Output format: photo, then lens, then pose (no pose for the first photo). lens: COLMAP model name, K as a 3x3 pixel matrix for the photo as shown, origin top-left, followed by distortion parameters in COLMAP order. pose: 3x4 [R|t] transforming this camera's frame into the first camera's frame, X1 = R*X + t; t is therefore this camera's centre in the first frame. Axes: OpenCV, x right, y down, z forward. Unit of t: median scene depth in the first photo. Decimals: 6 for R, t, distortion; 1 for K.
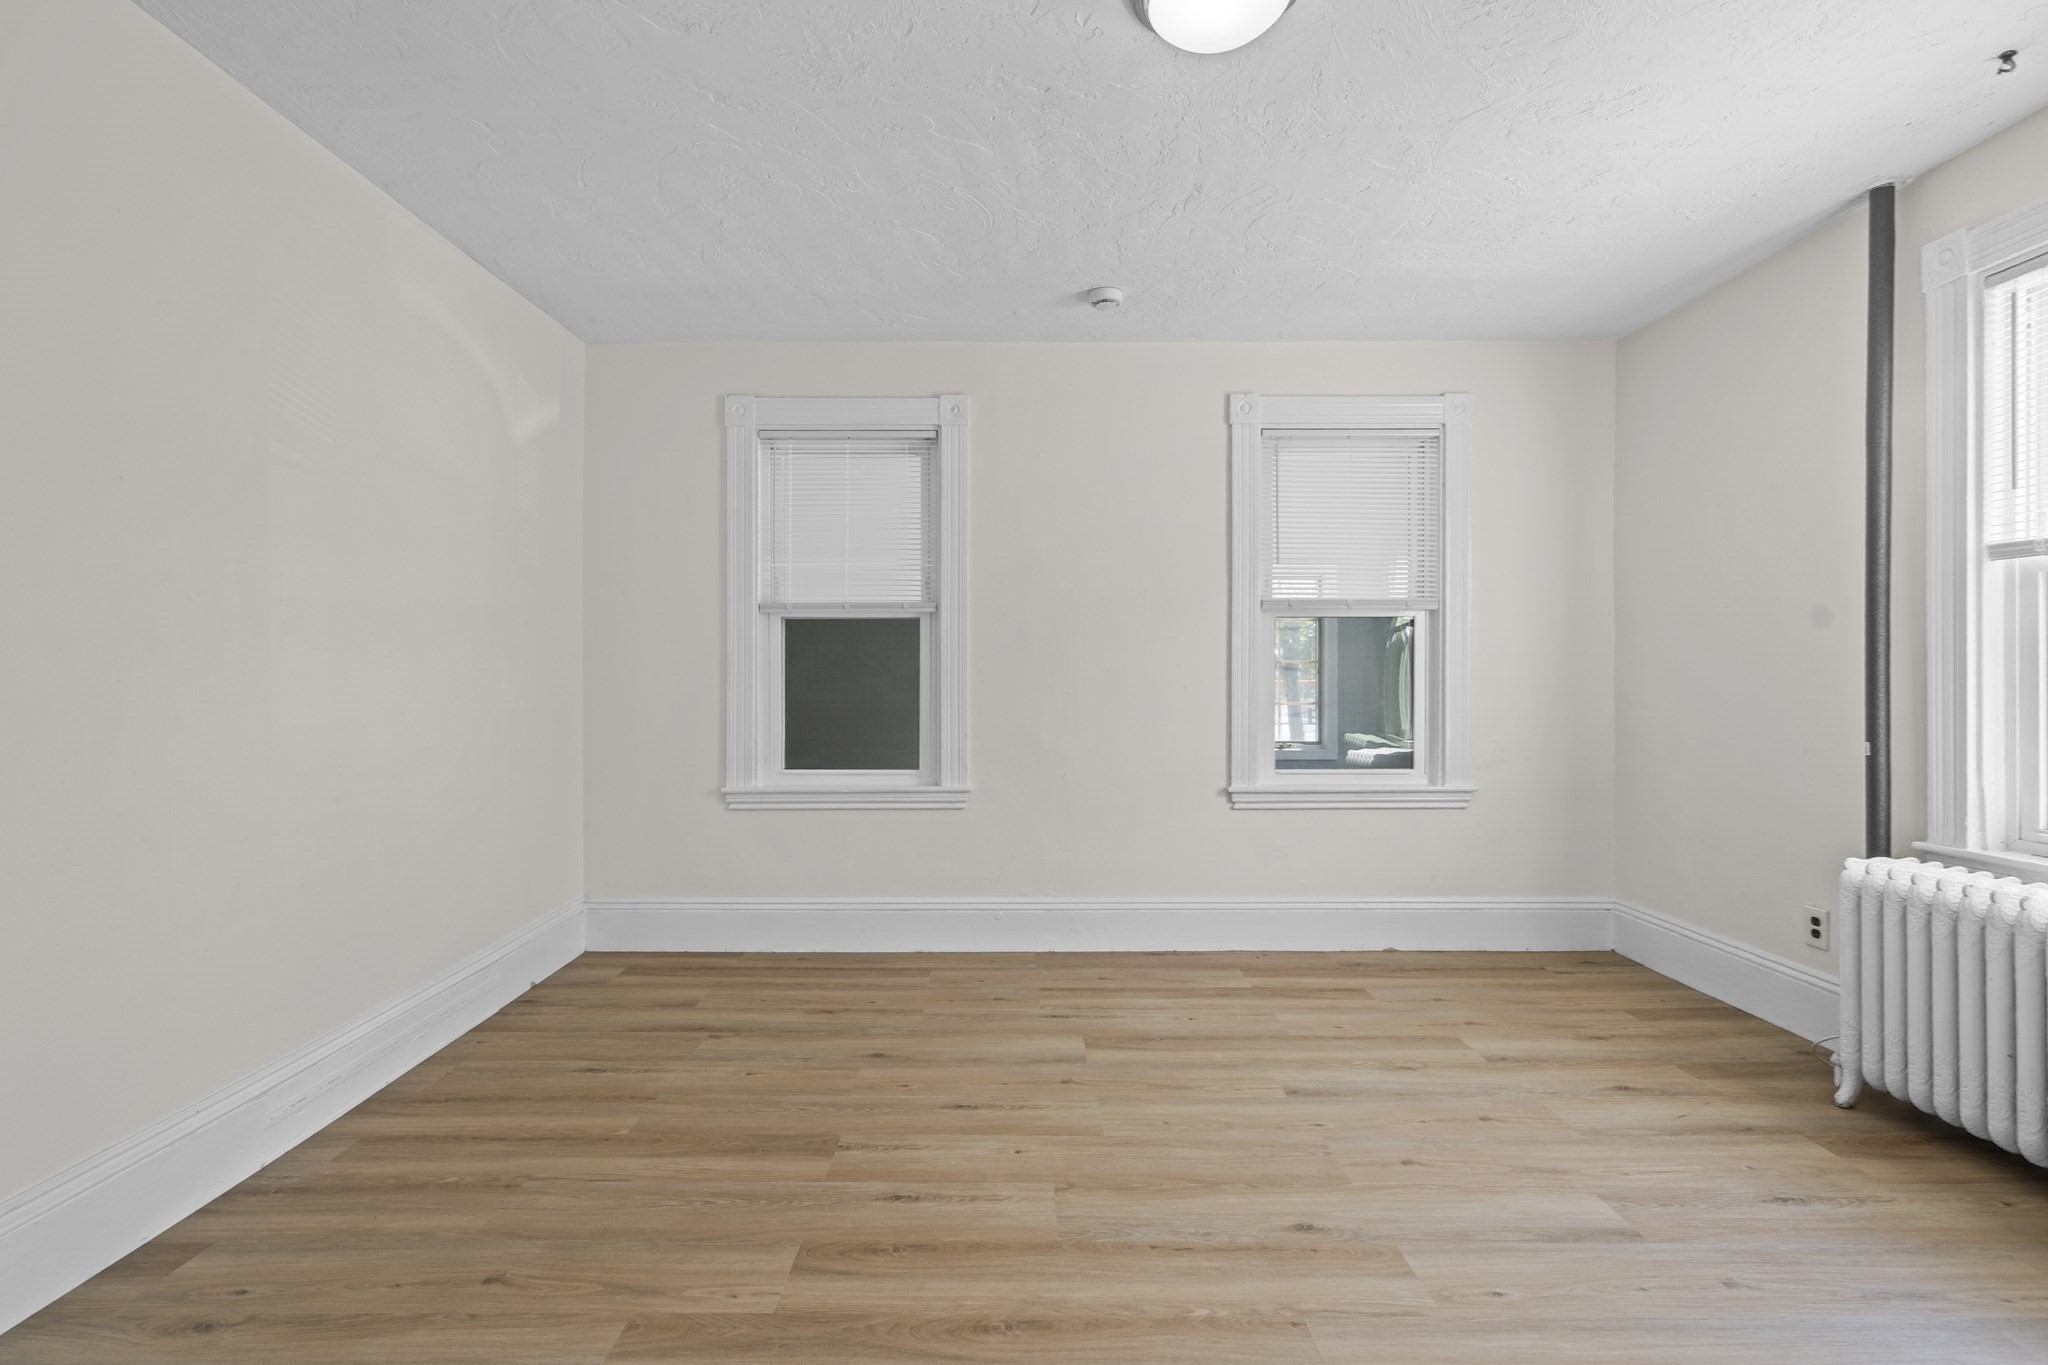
lens RADIAL K [[954.6, 0, 1016.1], [0, 954.6, 674.1], [0, 0, 1]] dist [-0.002026, 0.002054]
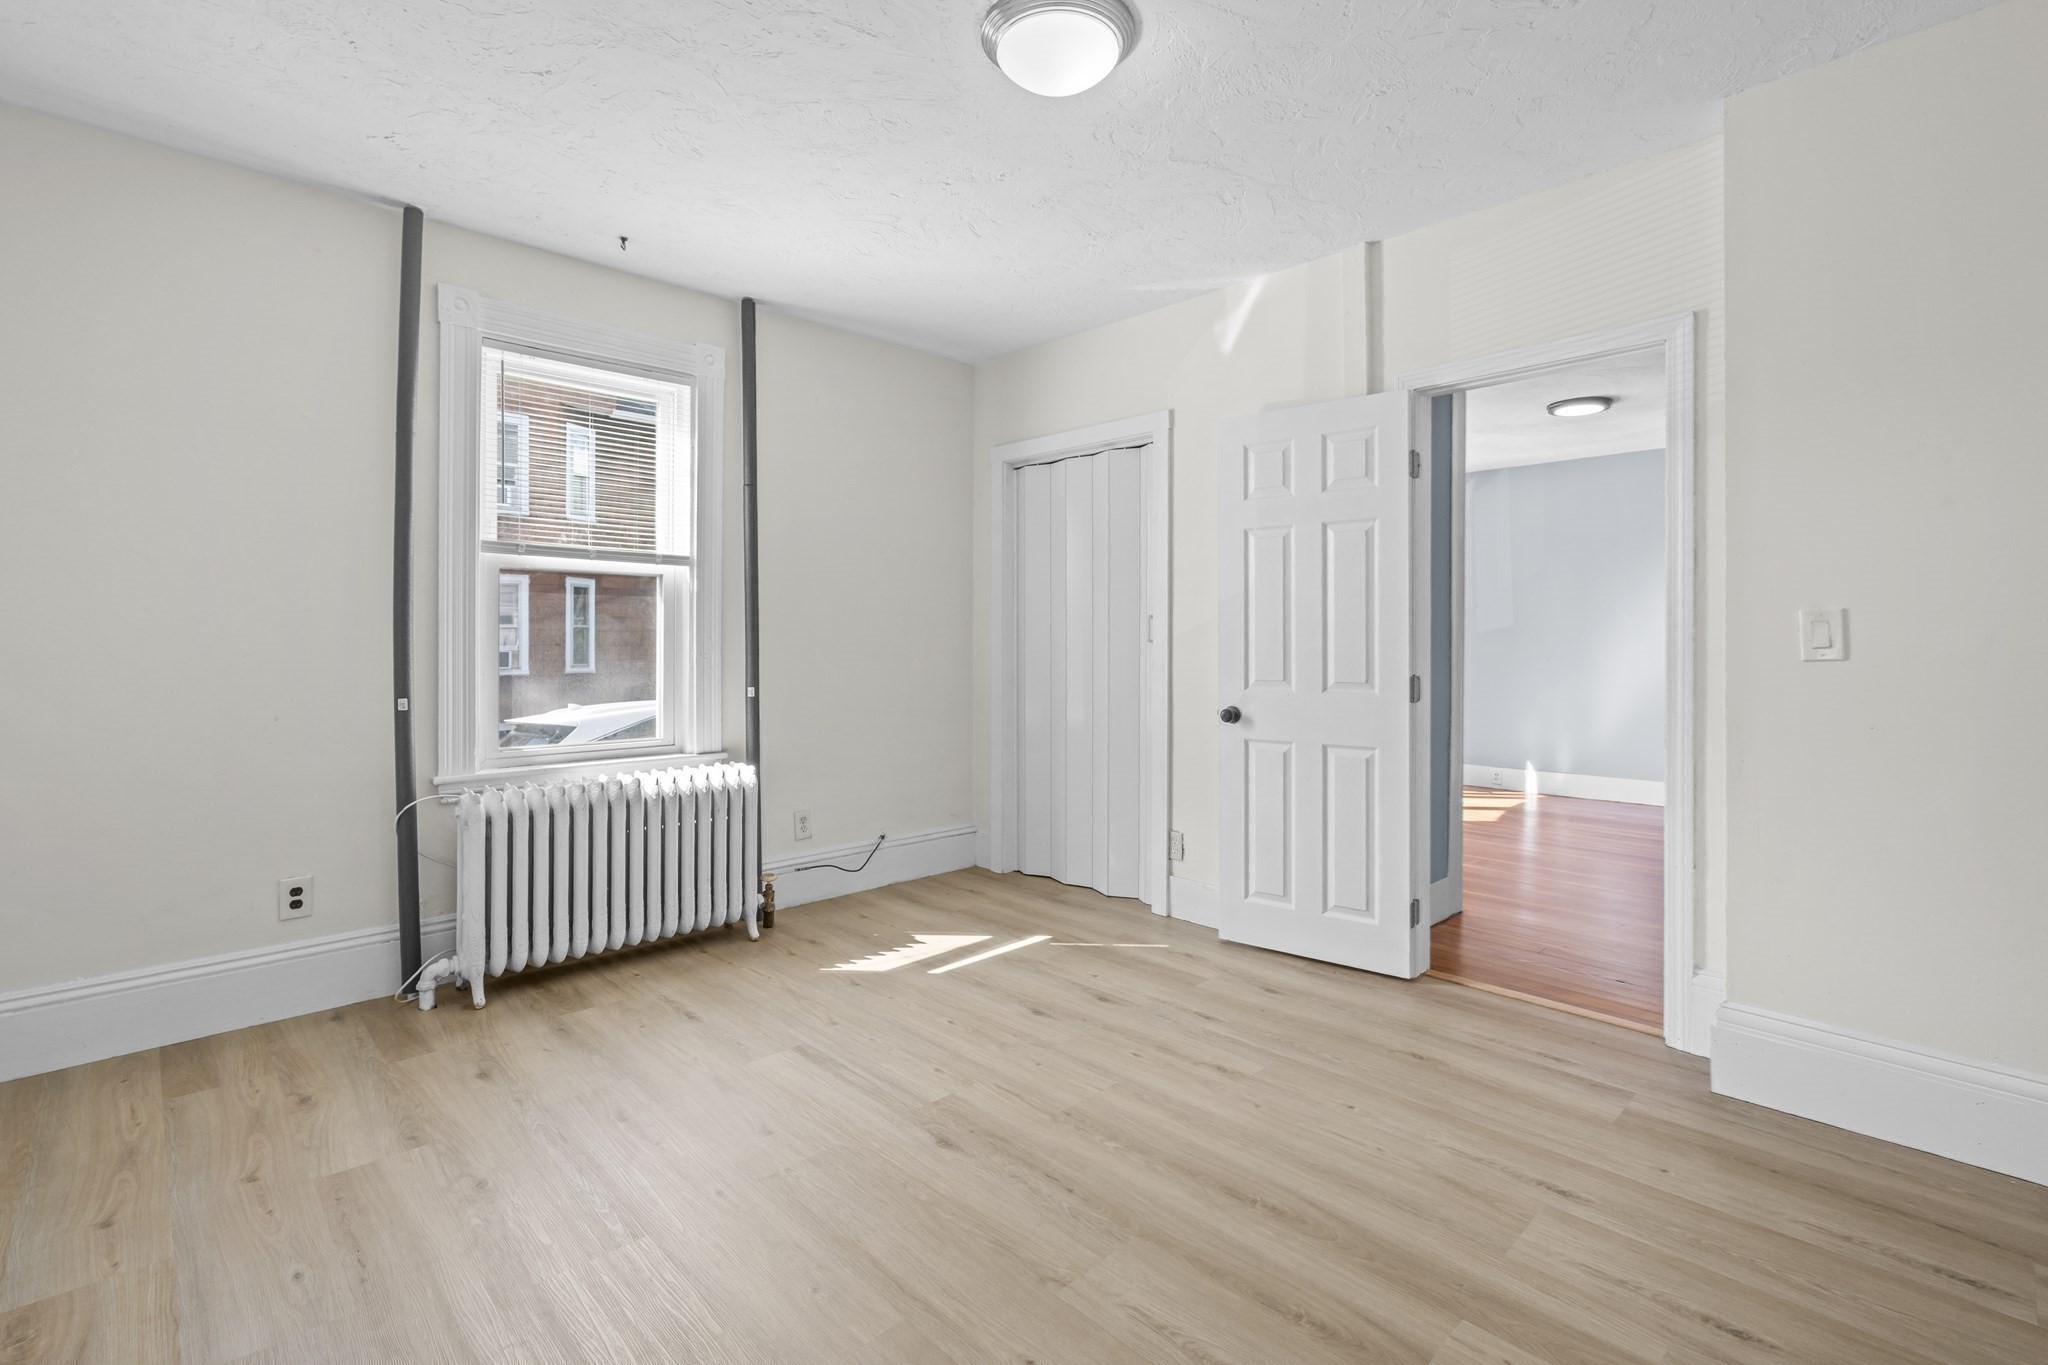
lens RADIAL K [[954.6, 0, 1002.1], [0, 954.6, 645.8], [0, 0, 1]] dist [-0.002026, 0.002054]
pose [[-0.692485, -0.004169, 0.721420, -0.487913], [-0.004345, 0.999989, 0.001608, 0.006037], [-0.721419, -0.002021, -0.692496, 1.570162]]
